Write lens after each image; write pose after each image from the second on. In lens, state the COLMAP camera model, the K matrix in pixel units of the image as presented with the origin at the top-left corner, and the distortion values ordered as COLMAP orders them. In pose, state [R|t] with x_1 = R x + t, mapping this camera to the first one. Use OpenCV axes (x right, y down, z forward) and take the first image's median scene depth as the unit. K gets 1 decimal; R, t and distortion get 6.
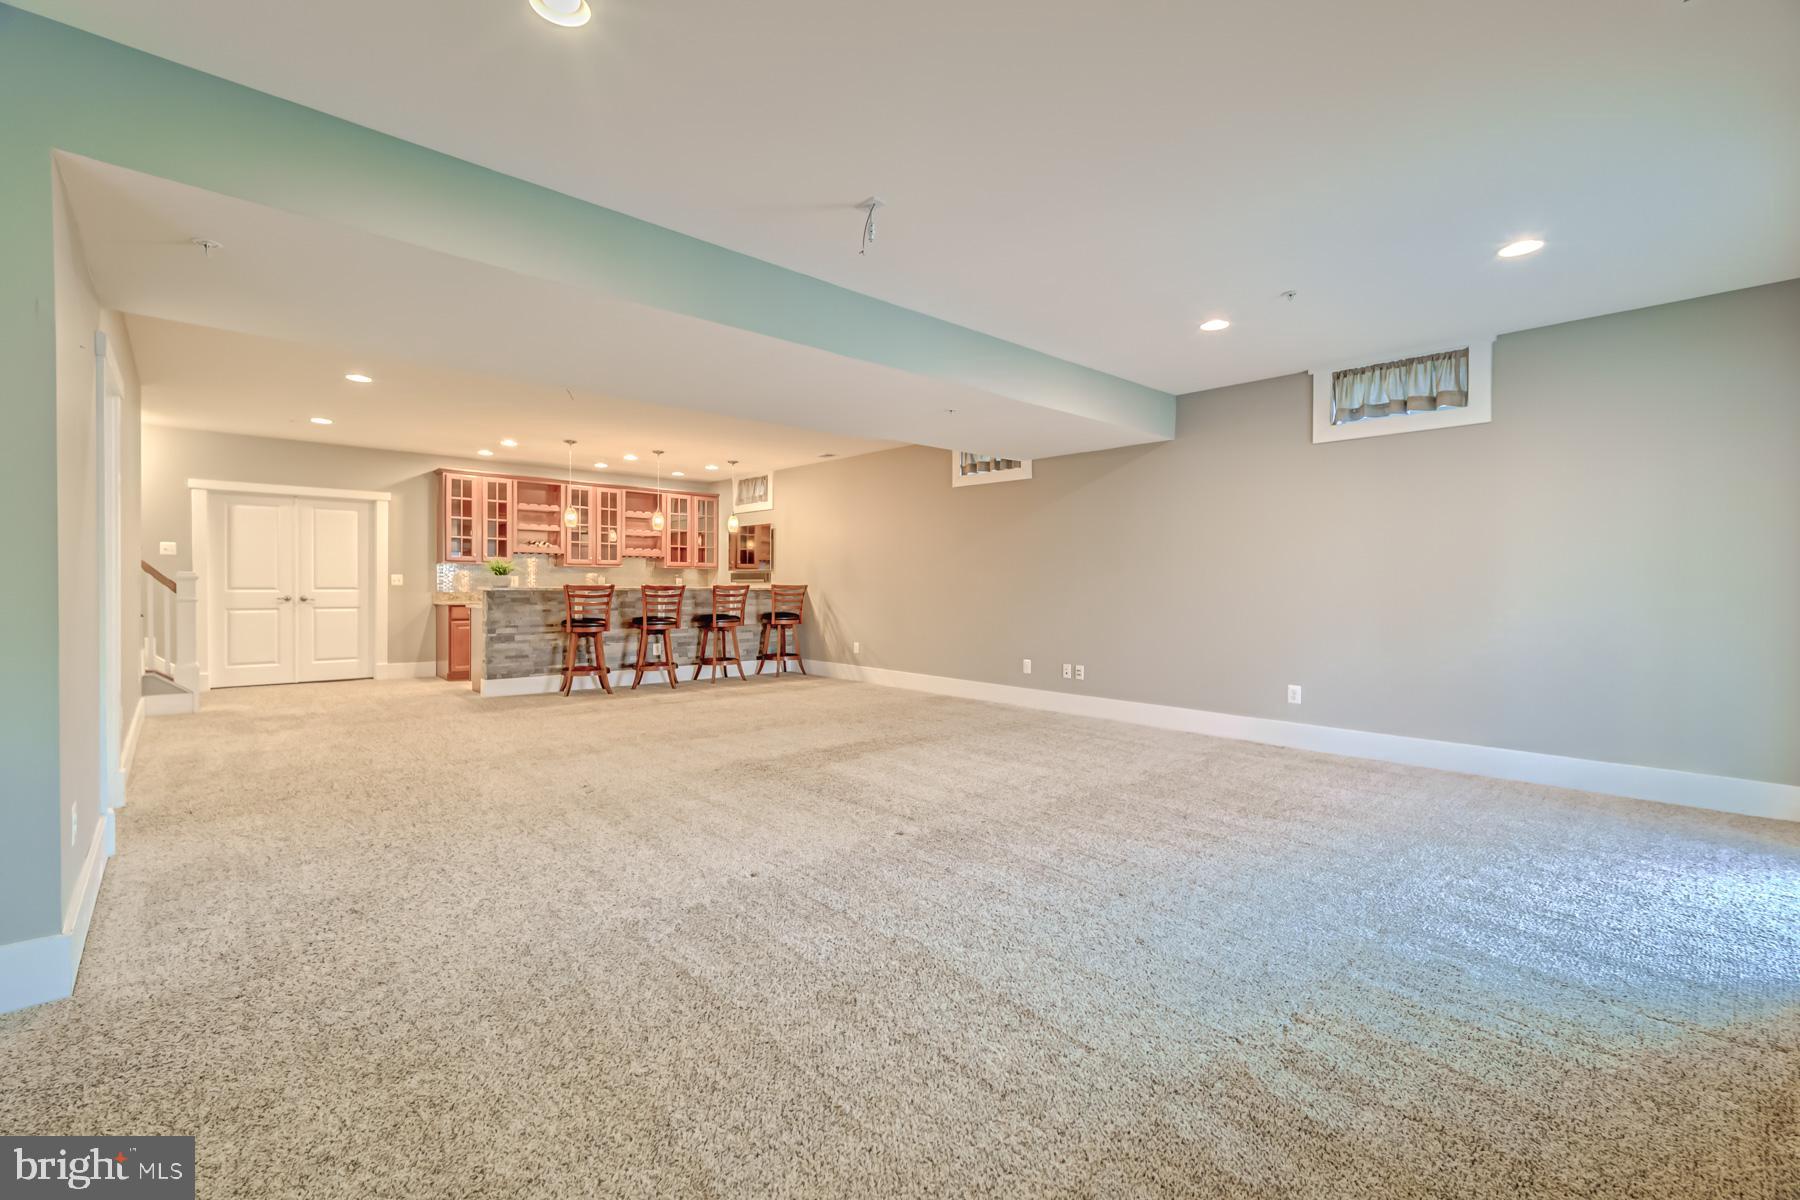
lens RADIAL K [[783.1, 0, 890.9], [0, 783.1, 588.6], [0, 0, 1]] dist [0.007192, -0.000520]
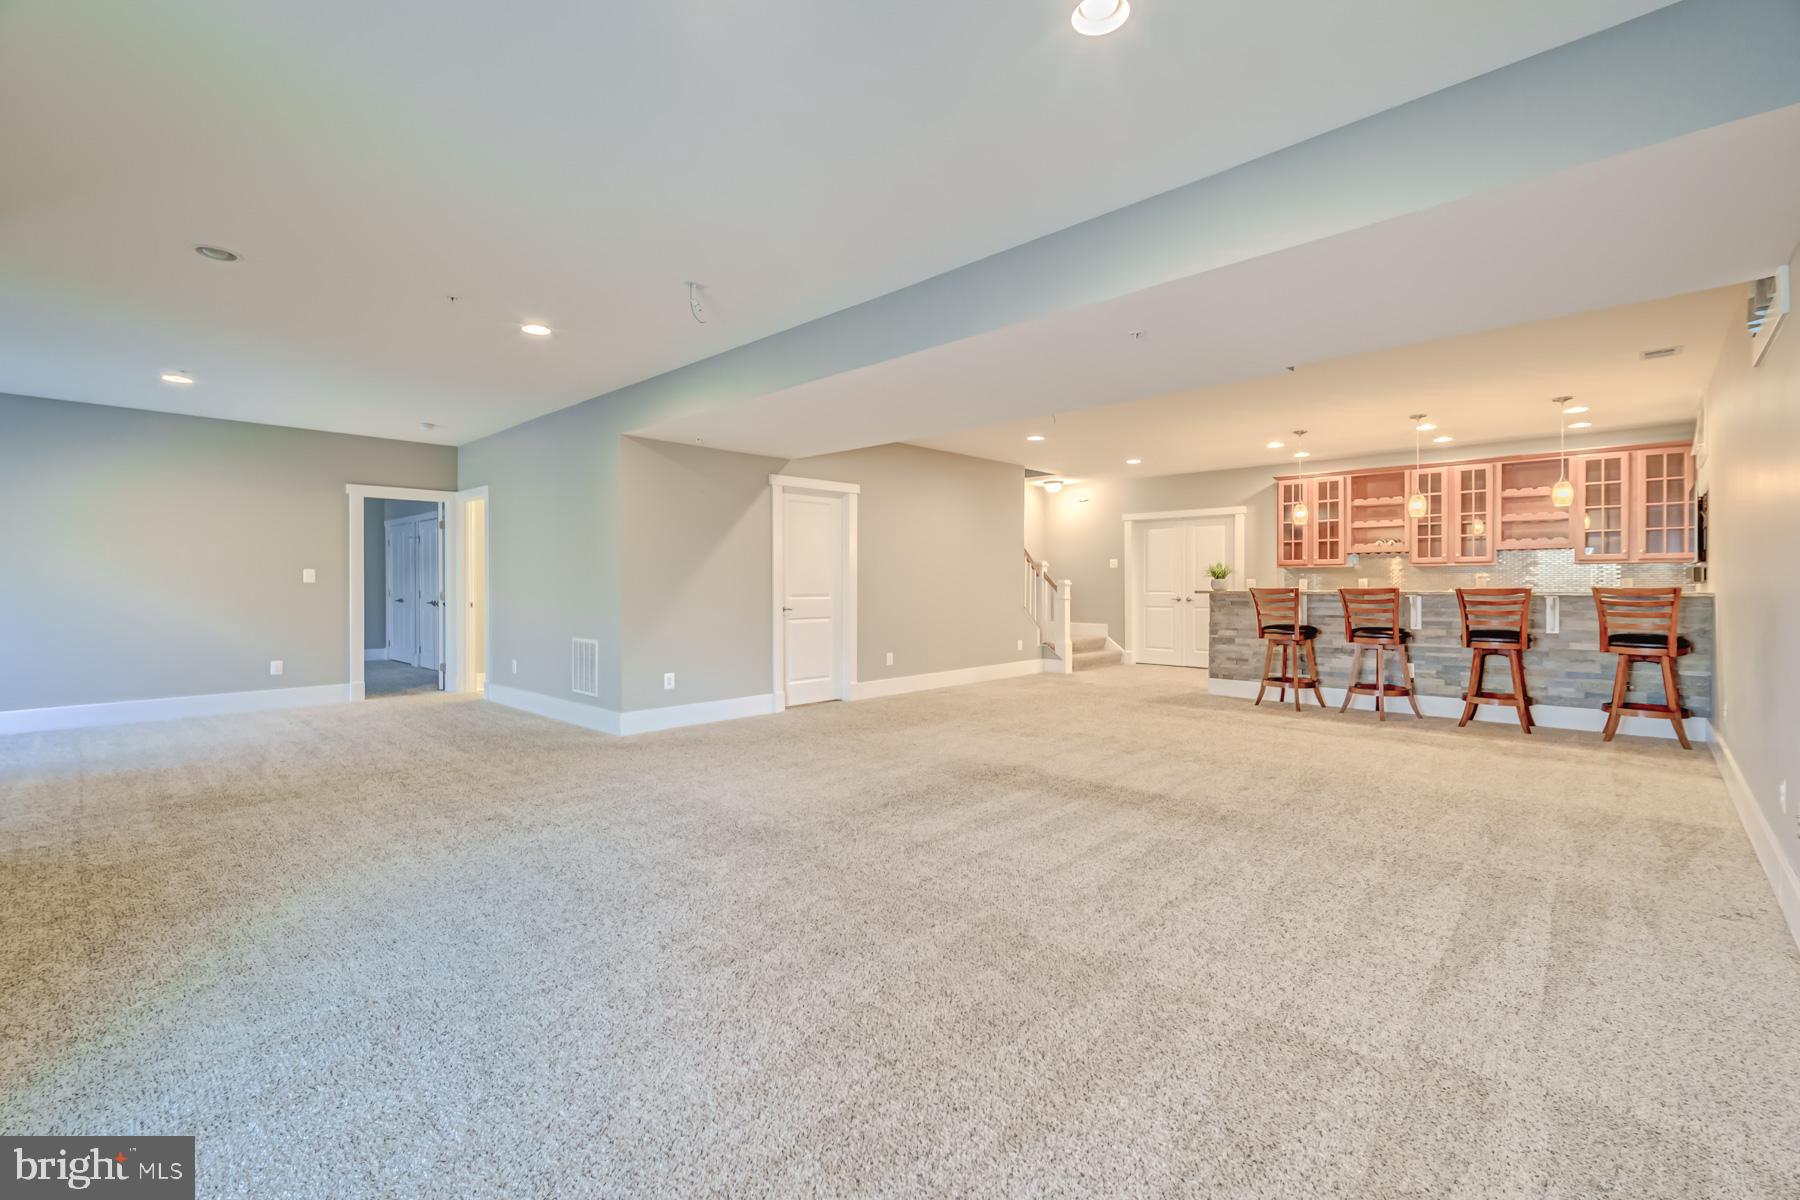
lens RADIAL K [[783.1, 0, 902.7], [0, 783.1, 572.3], [0, 0, 1]] dist [0.007192, -0.000520]
pose [[0.082155, -0.021724, -0.996383, 0.462148], [-0.004327, 0.999745, -0.022154, -0.000597], [0.996610, 0.006131, 0.082040, 0.454951]]
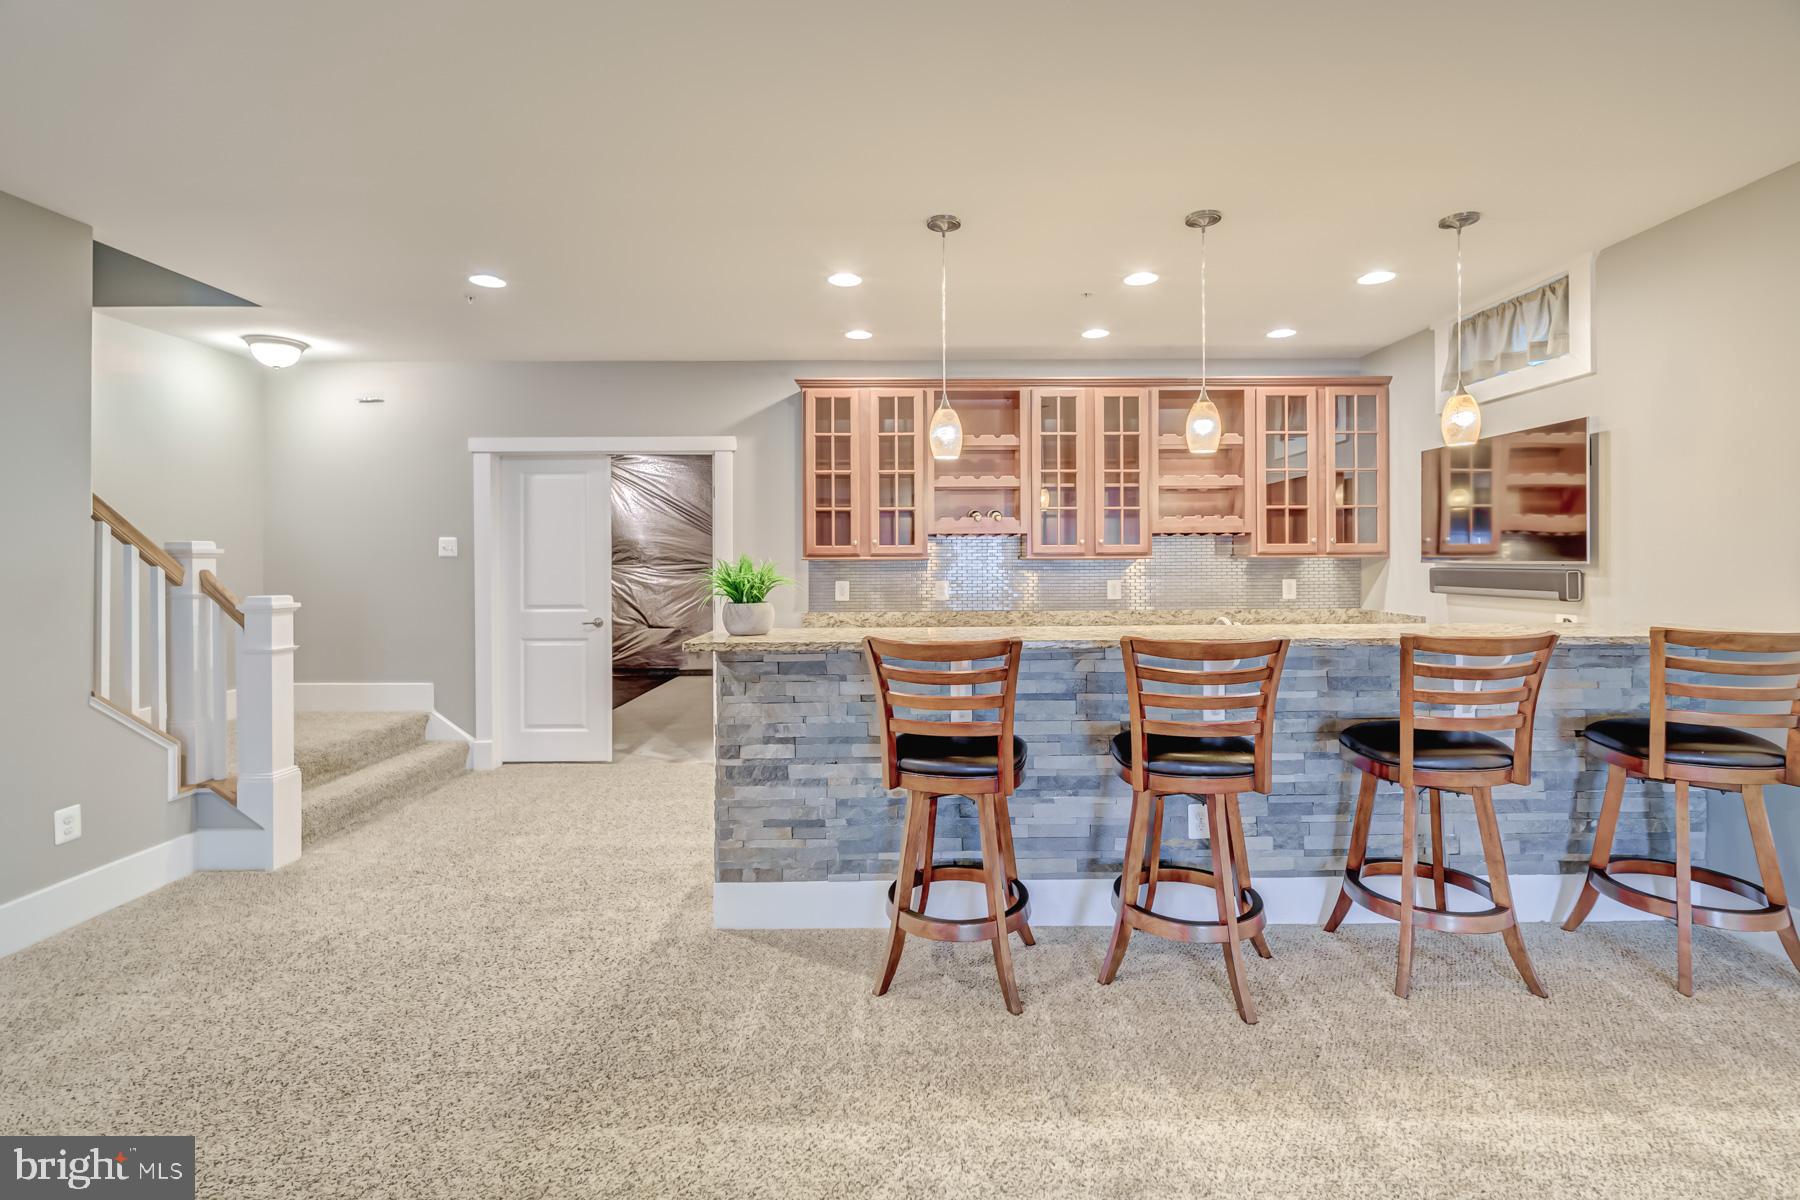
lens RADIAL K [[783.1, 0, 920.3], [0, 783.1, 564.8], [0, 0, 1]] dist [0.007192, -0.000520]
pose [[0.749638, -0.005515, -0.661825, -0.179288], [0.006472, 0.999979, -0.001002, -0.030061], [0.661816, -0.003533, 0.749658, 0.715192]]
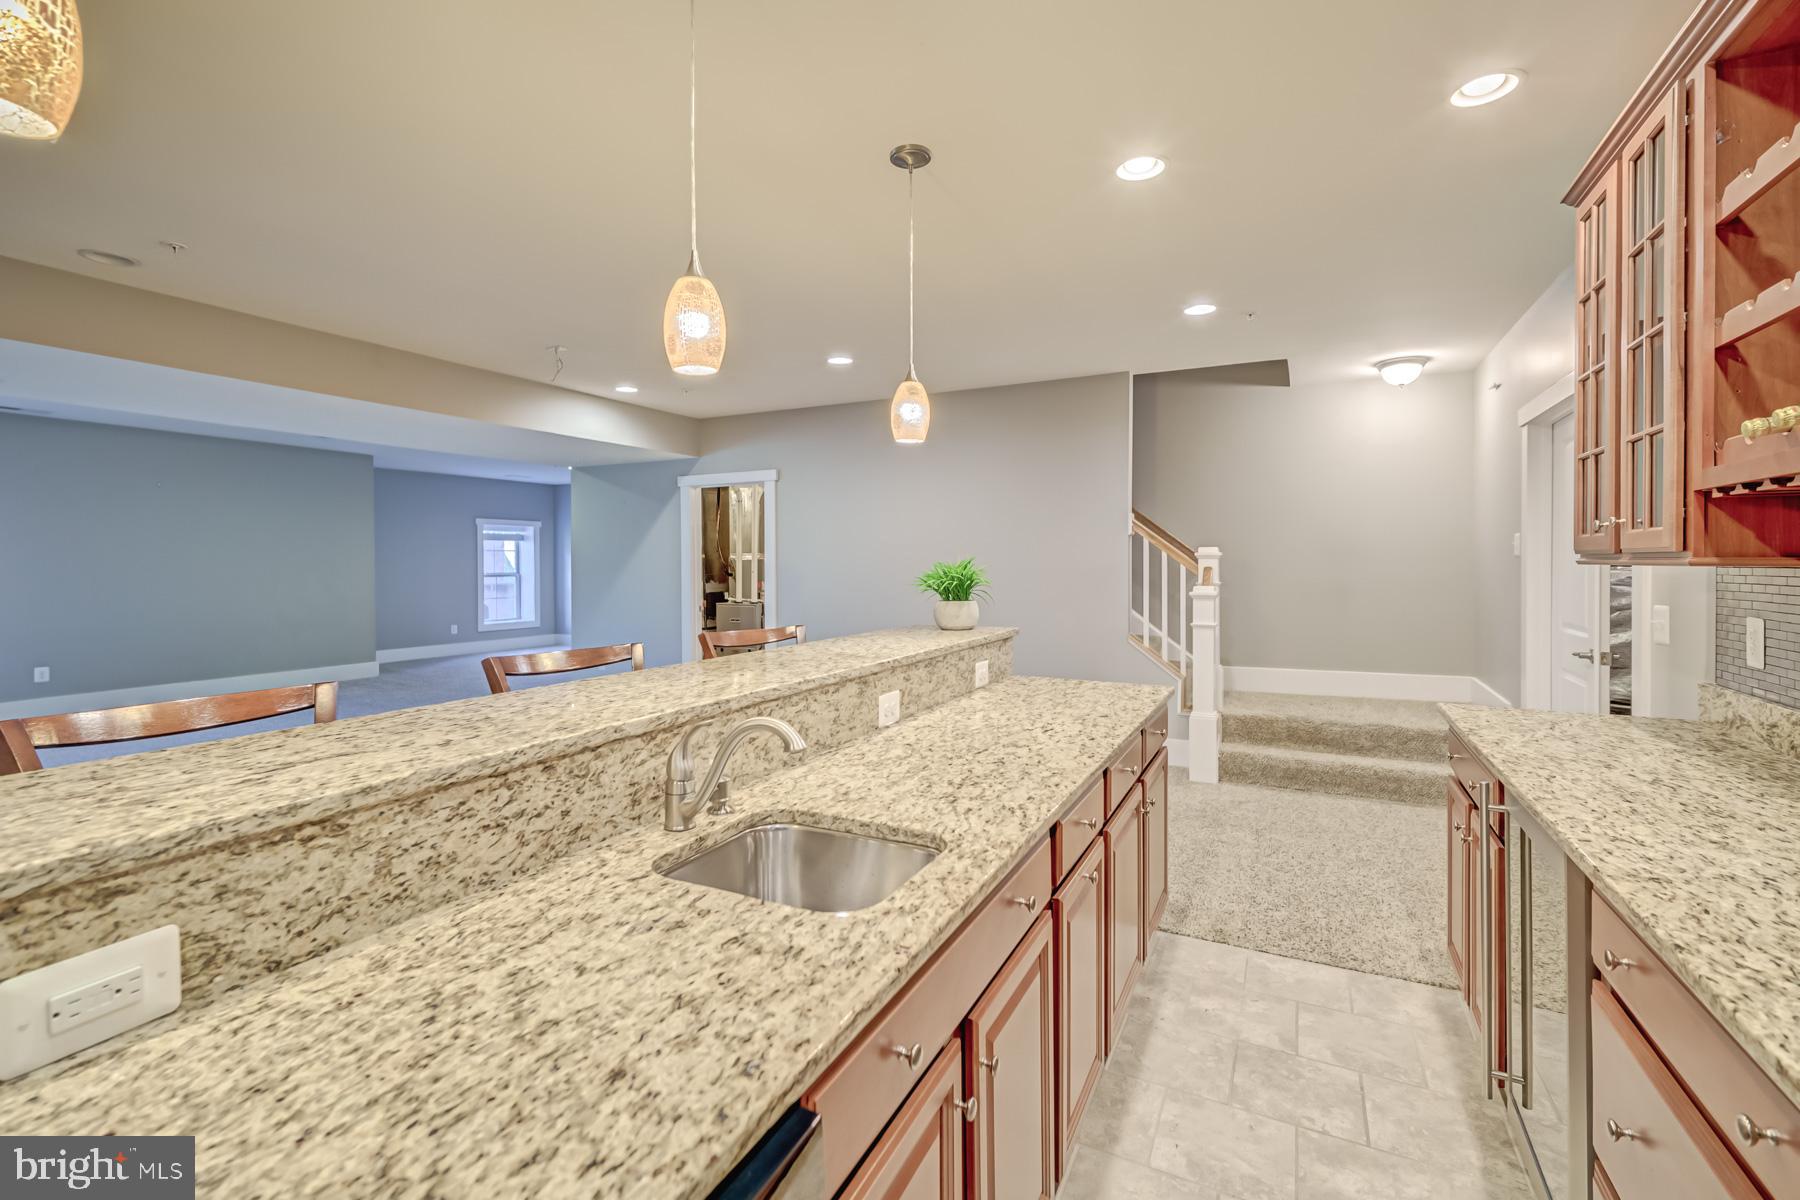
lens RADIAL K [[783.1, 0, 901.4], [0, 783.1, 560.3], [0, 0, 1]] dist [0.007192, -0.000520]
pose [[-0.939782, -0.002616, -0.341765, -0.297934], [-0.003744, 0.999990, 0.002641, -0.035548], [0.341754, 0.003762, -0.939782, 1.262398]]
